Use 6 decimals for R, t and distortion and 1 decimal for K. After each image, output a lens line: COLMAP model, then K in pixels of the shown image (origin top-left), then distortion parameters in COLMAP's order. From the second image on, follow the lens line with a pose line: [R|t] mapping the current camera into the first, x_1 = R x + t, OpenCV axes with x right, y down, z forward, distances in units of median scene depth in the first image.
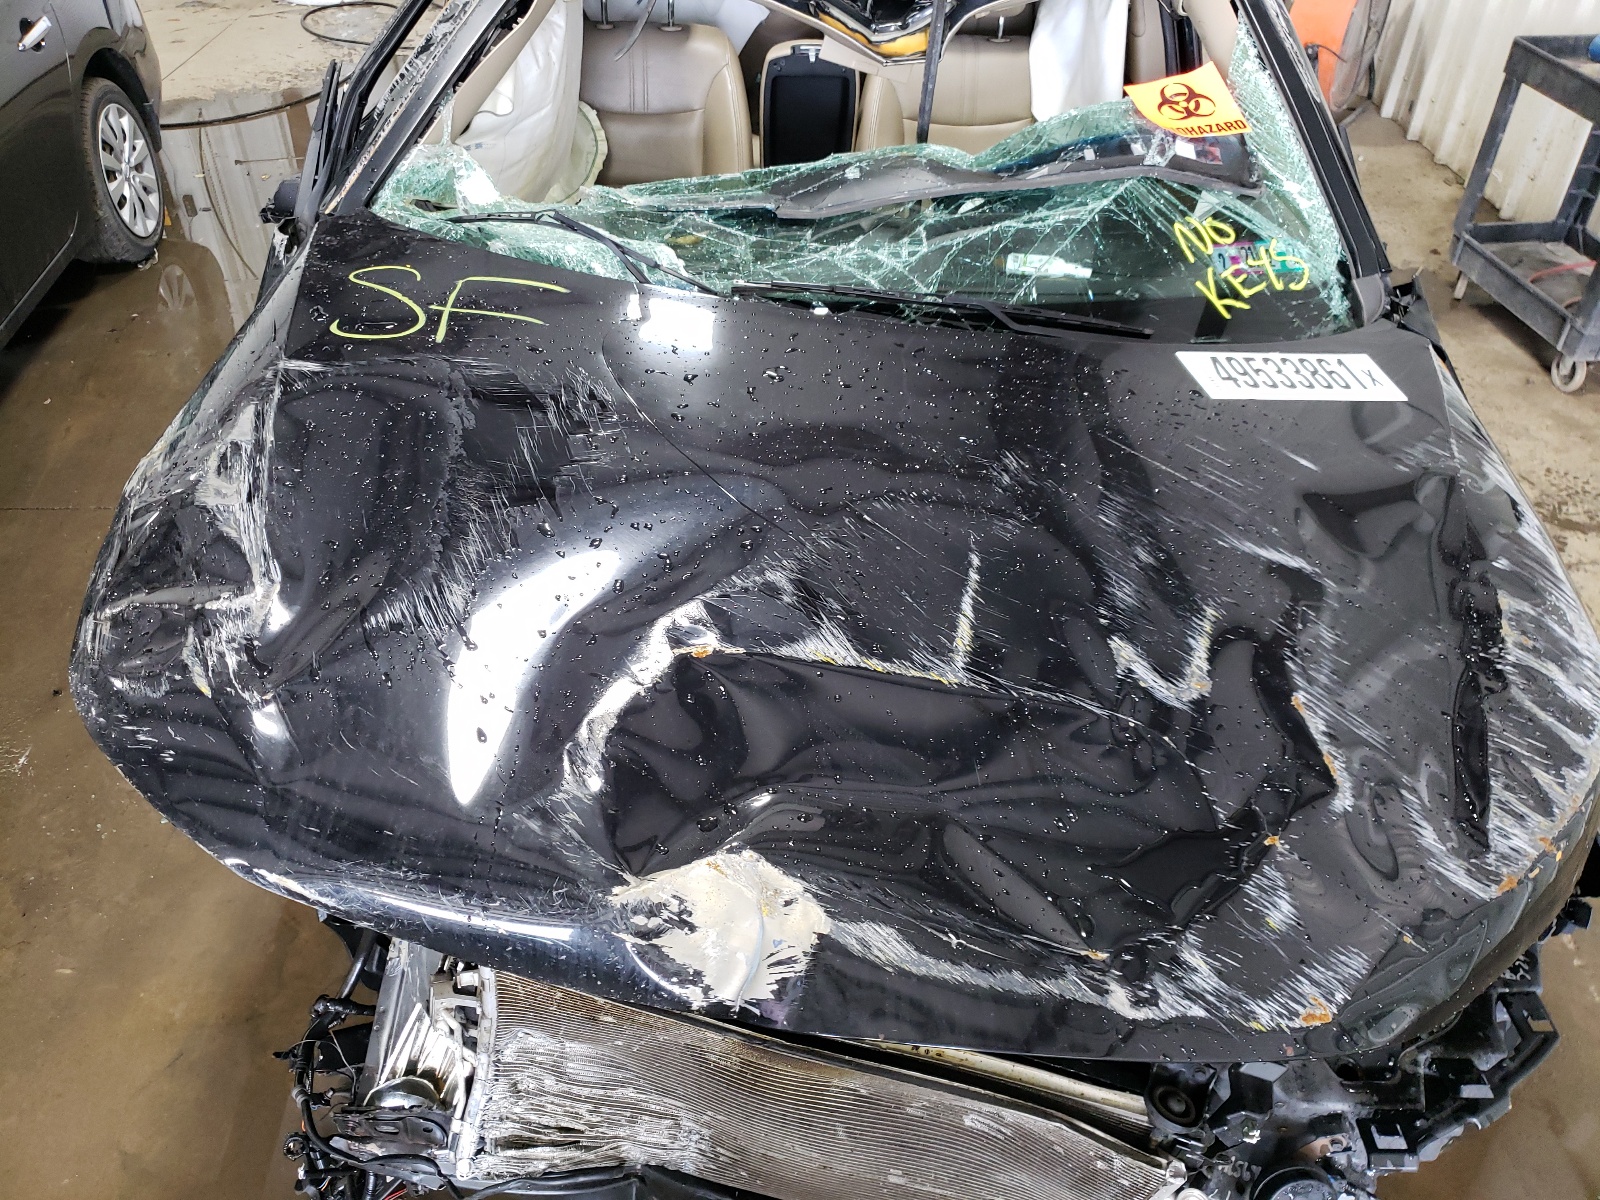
lens RADIAL K [[1242.9, 0, 797.3], [0, 1242.9, 592.1], [0, 0, 1]] dist [-0.008690, 0.025485]
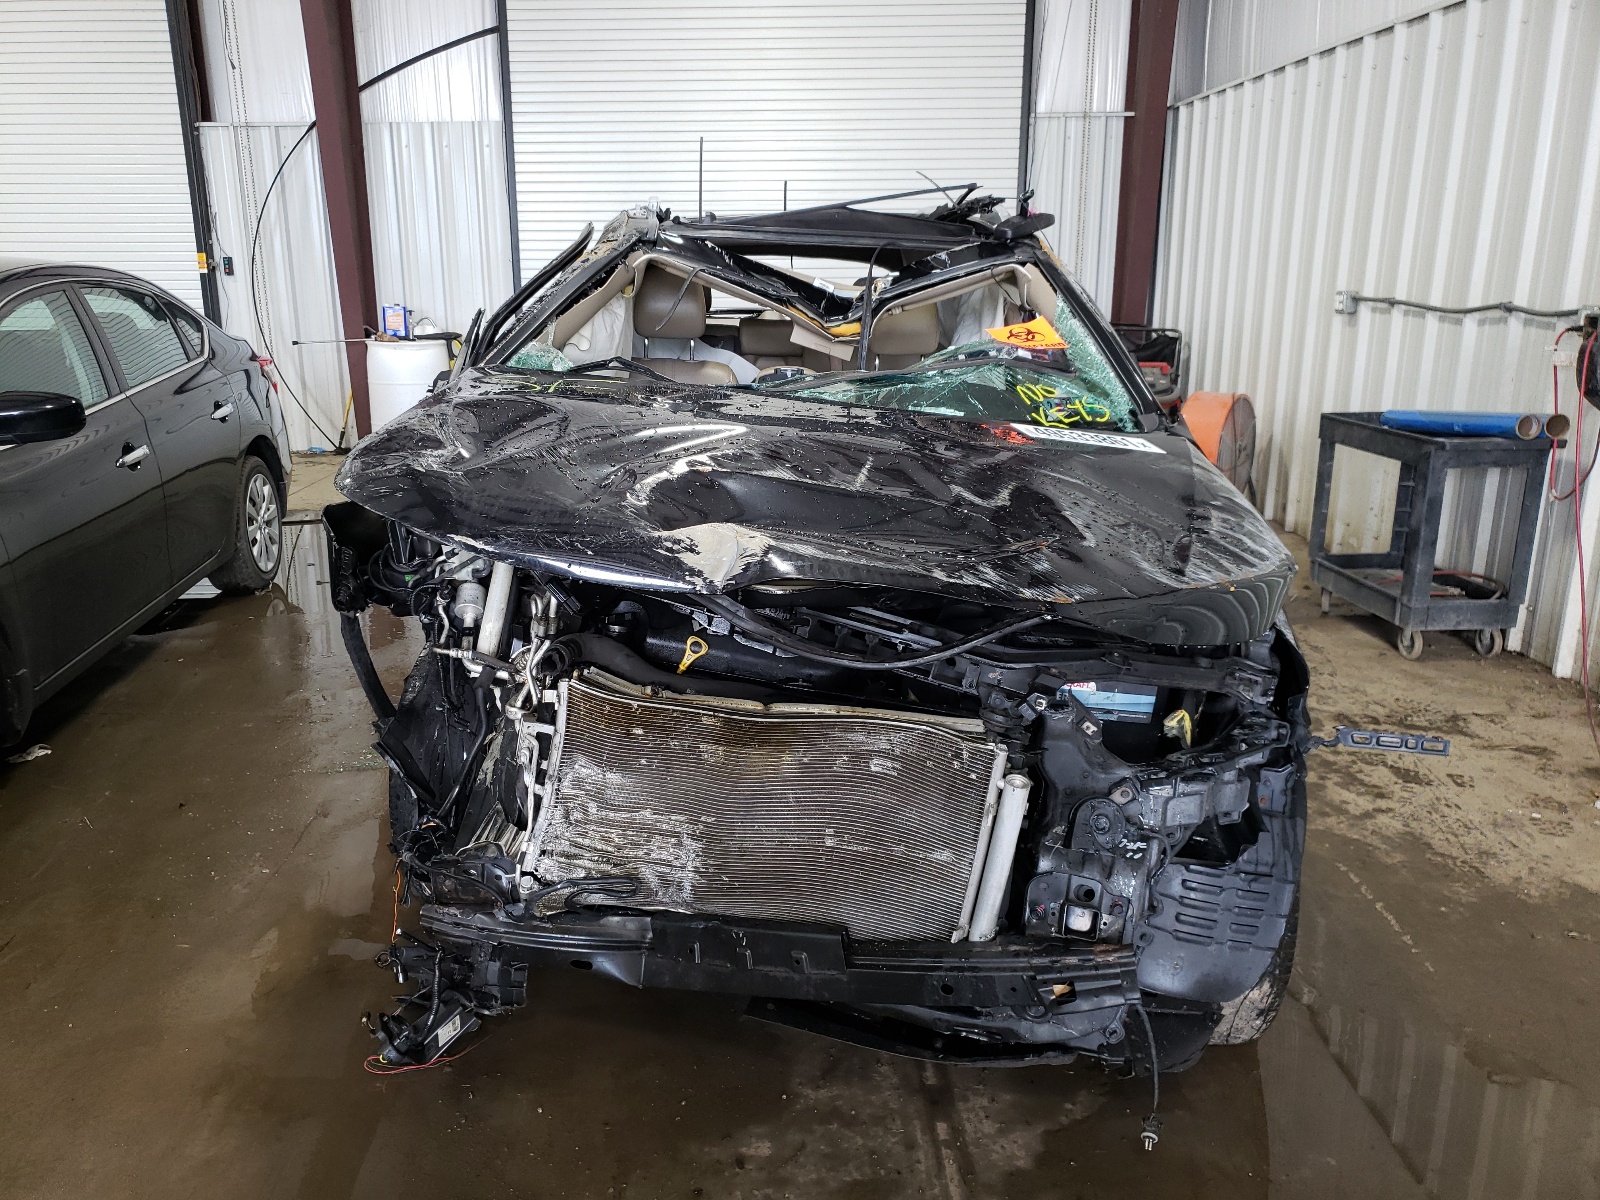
lens RADIAL K [[1242.9, 0, 787.8], [0, 1242.9, 604.6], [0, 0, 1]] dist [-0.008690, 0.025485]
pose [[0.999949, -0.005638, -0.008400, 0.029881], [0.001869, 0.918982, -0.394295, 0.552590], [0.009942, 0.394260, 0.918945, -0.307115]]
